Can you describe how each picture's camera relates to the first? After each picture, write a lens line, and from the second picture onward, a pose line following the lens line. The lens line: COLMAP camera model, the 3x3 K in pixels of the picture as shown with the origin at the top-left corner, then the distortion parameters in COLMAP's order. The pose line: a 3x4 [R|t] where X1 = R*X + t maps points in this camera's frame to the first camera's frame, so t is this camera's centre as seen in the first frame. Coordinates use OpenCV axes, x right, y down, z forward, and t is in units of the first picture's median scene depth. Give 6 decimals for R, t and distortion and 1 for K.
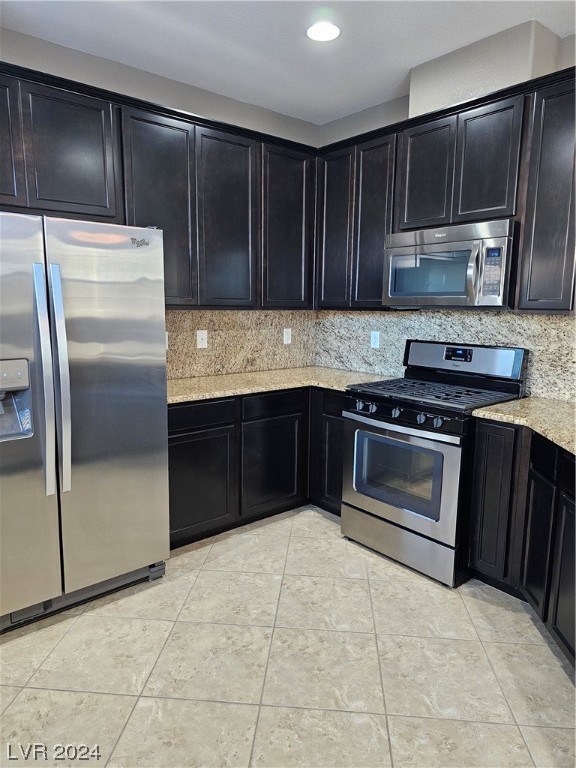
lens RADIAL K [[514.0, 0, 285.2], [0, 514.0, 383.9], [0, 0, 1]] dist [0.061417, -0.050450]
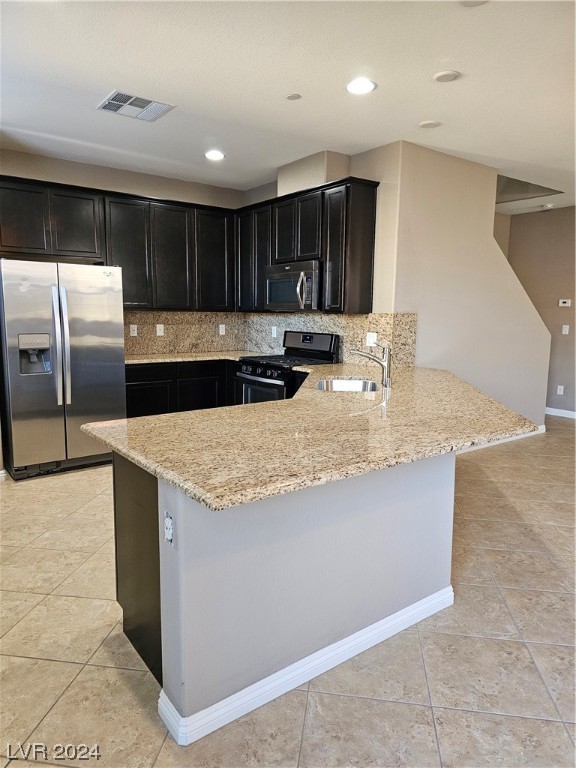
lens RADIAL K [[513.8, 0, 281.6], [0, 513.8, 382.7], [0, 0, 1]] dist [0.077709, -0.071581]
pose [[0.998125, 0.008544, -0.060617, 0.420634], [-0.009420, 0.999855, -0.014179, 0.127464], [0.060487, 0.014724, 0.998060, -0.761902]]
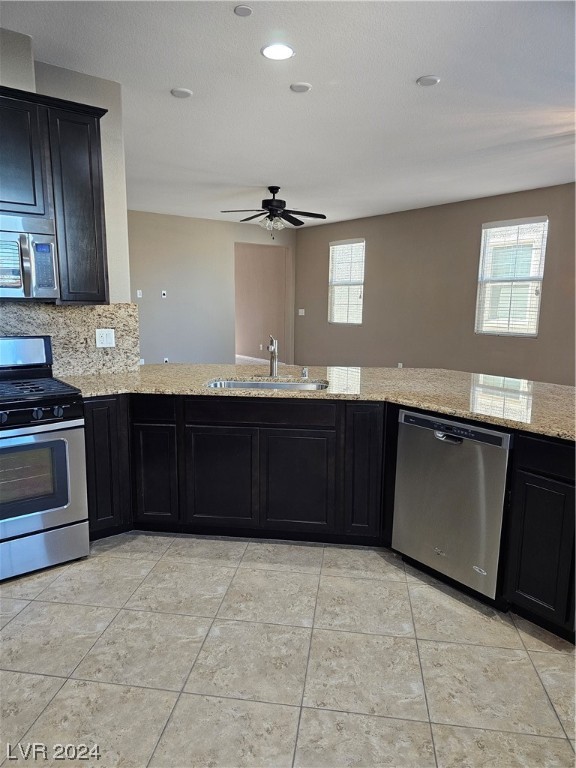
lens RADIAL K [[513.8, 0, 281.6], [0, 513.8, 382.7], [0, 0, 1]] dist [0.077709, -0.071581]
pose [[0.062315, -0.169830, 0.983501, -0.680594], [0.145581, 0.976424, 0.159384, -0.081864], [-0.987382, 0.133247, 0.085570, 0.459719]]
